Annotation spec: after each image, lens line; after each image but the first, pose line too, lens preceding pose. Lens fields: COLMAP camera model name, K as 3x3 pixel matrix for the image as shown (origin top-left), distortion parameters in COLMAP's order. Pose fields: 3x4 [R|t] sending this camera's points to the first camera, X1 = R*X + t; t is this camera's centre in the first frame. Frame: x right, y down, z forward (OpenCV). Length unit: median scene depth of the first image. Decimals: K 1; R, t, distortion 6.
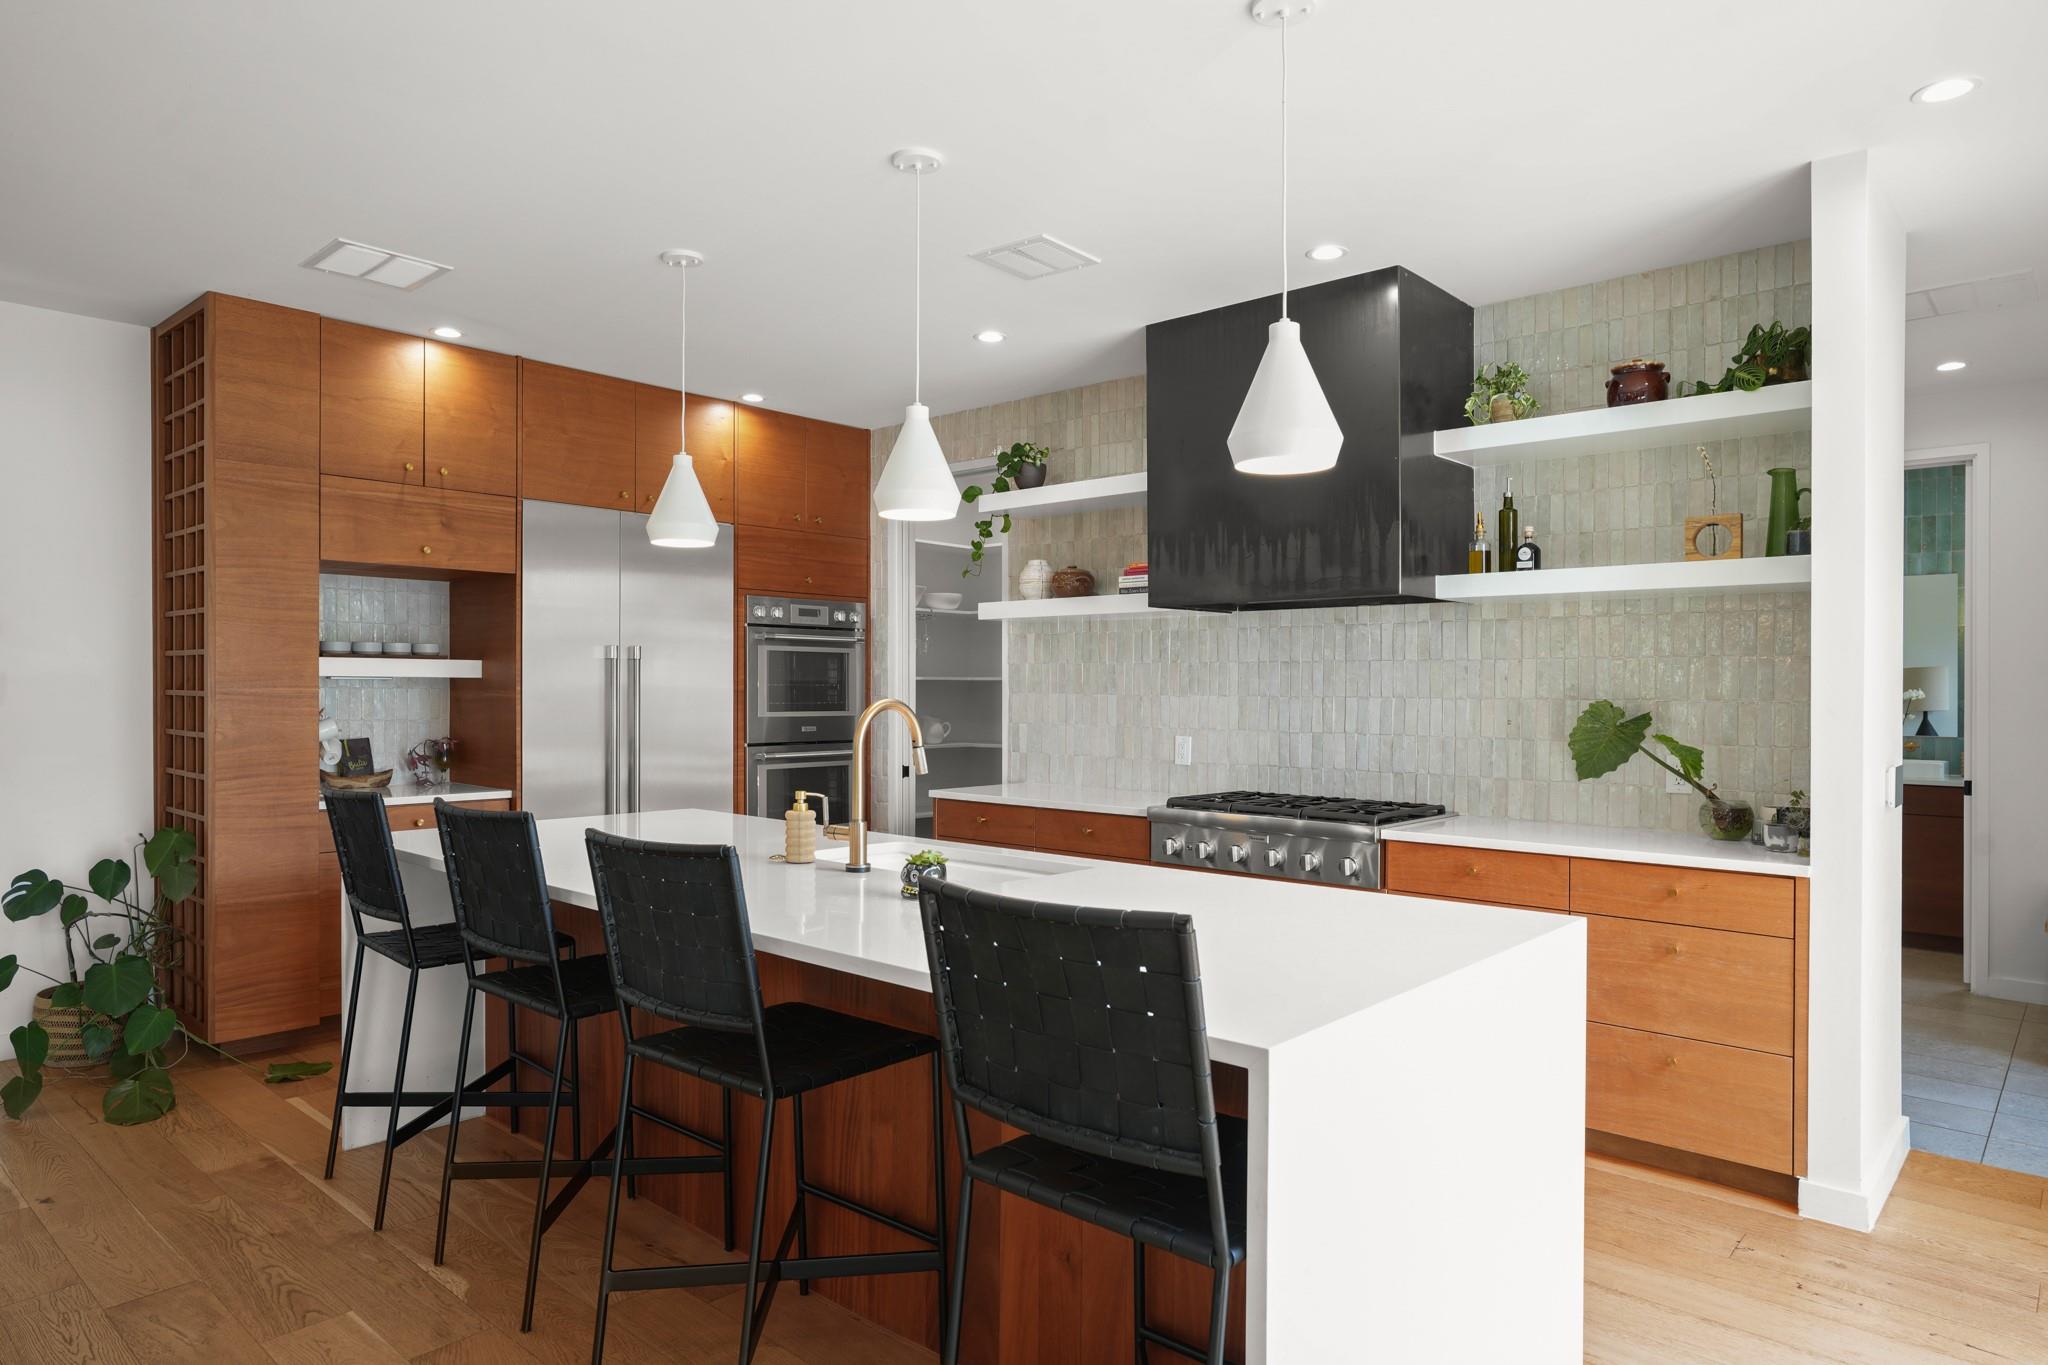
lens RADIAL K [[1238.9, 0, 1021.6], [0, 1238.9, 707.0], [0, 0, 1]] dist [-0.055661, 0.053921]
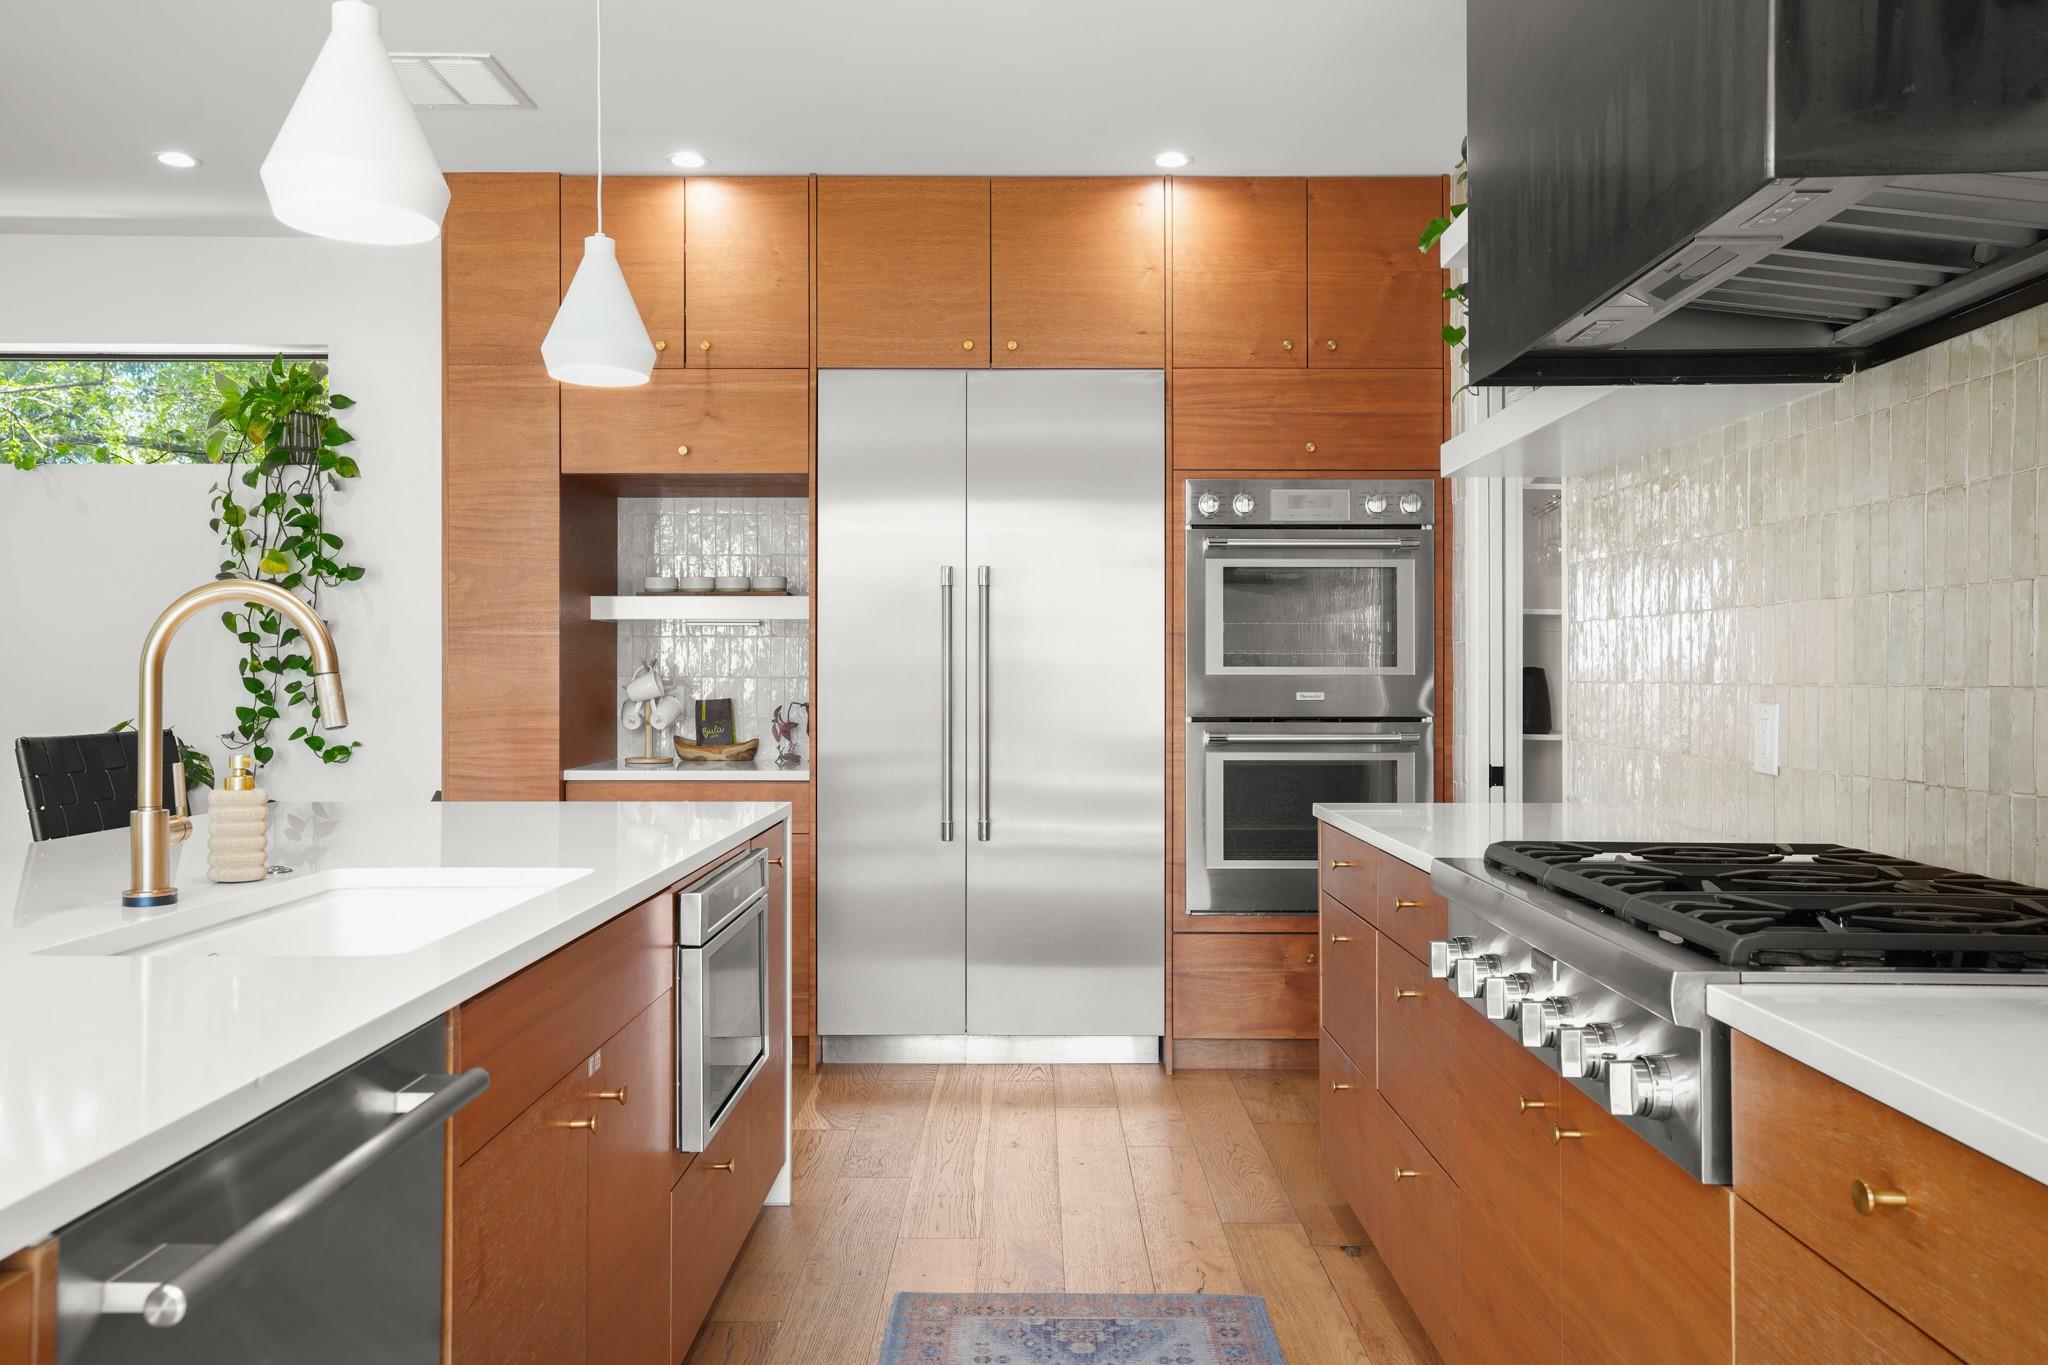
lens RADIAL K [[1544.5, 0, 1024.0], [0, 1544.5, 682.5], [0, 0, 1]] dist [0.002736, 0.000404]
pose [[0.665718, -0.003592, -0.746195, 0.391685], [-0.008171, 0.999893, -0.012103, 0.028433], [0.746159, 0.014155, 0.665618, 0.534039]]
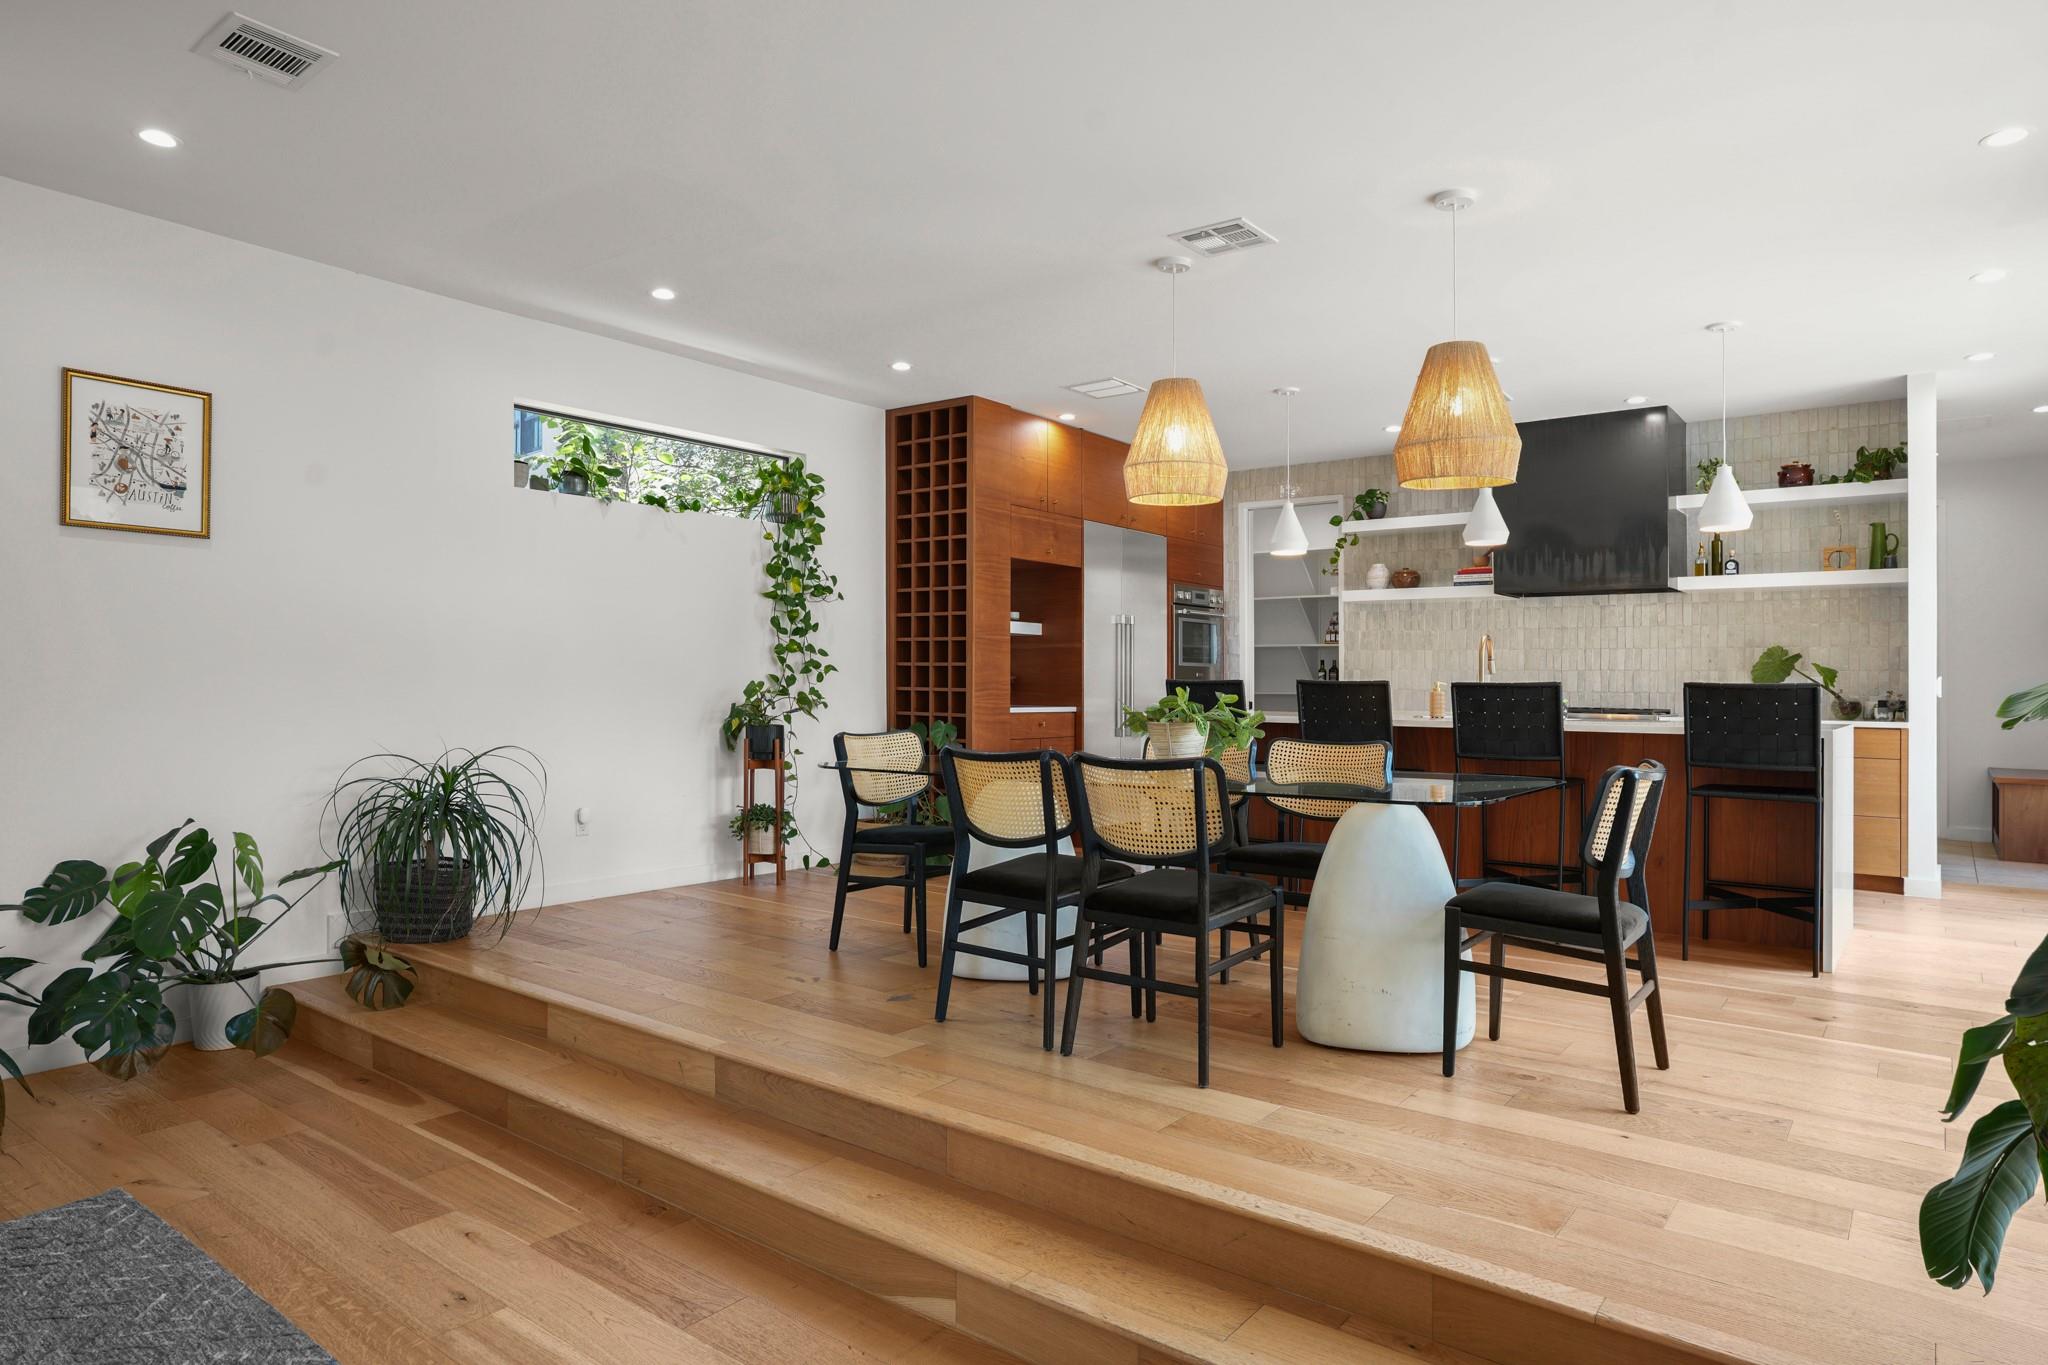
lens RADIAL K [[1222.1, 0, 1032.5], [0, 1222.1, 689.0], [0, 0, 1]] dist [-0.057312, 0.050711]
pose [[0.996753, 0.004447, 0.080400, -0.652431], [-0.003510, 0.999924, -0.011792, 0.070250], [-0.080446, 0.011471, 0.996693, -0.588988]]
